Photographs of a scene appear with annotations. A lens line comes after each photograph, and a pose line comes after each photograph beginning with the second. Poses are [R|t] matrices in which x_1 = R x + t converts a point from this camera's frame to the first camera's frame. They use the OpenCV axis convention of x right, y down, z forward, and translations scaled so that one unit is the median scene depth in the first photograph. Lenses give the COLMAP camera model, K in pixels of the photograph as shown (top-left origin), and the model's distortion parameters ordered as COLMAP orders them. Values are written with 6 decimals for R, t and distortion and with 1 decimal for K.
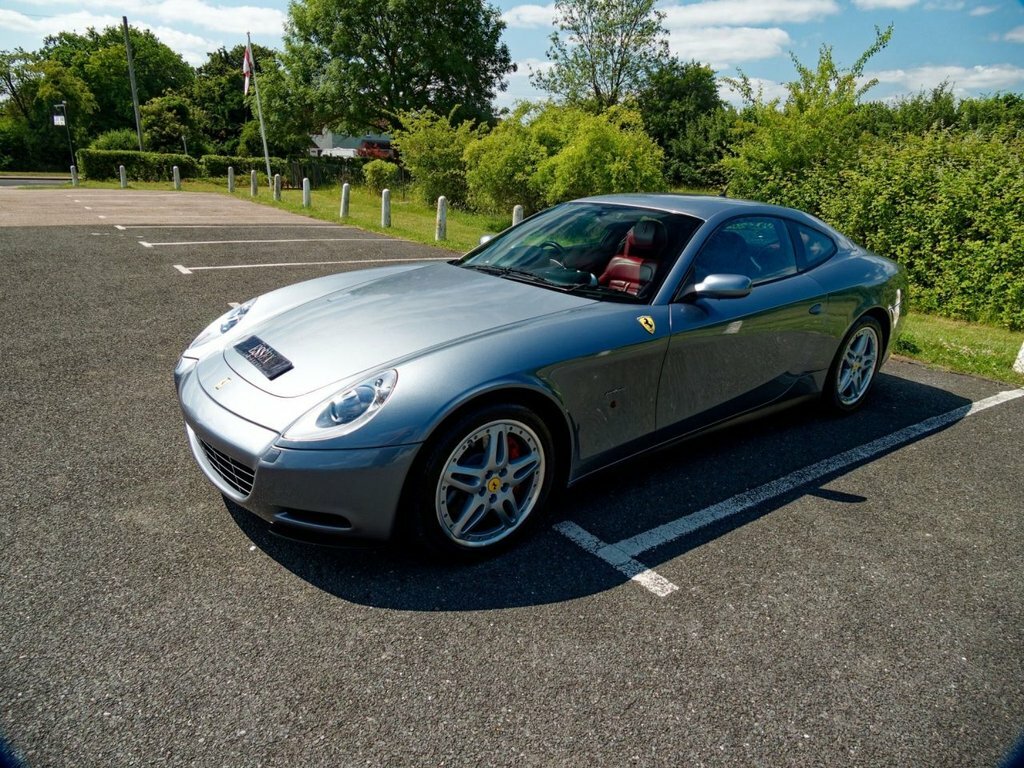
lens RADIAL K [[645.1, 0, 518.0], [0, 645.1, 380.1], [0, 0, 1]] dist [-0.002606, 0.005263]
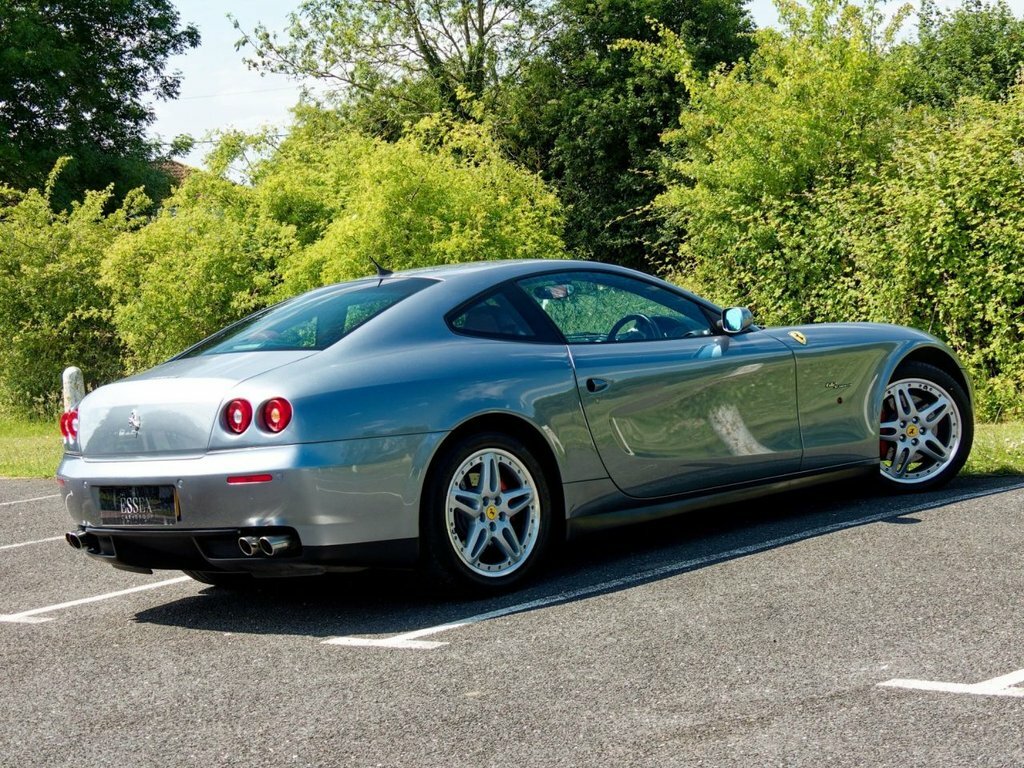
lens RADIAL K [[2076.2, 0, 513.1], [0, 2076.2, 437.0], [0, 0, 1]] dist [0.062231, 0.560613]
pose [[0.980453, -0.160891, 0.113252, 0.005700], [0.183169, 0.956560, -0.226808, 0.095774], [-0.071841, 0.243119, 0.967332, -0.265351]]
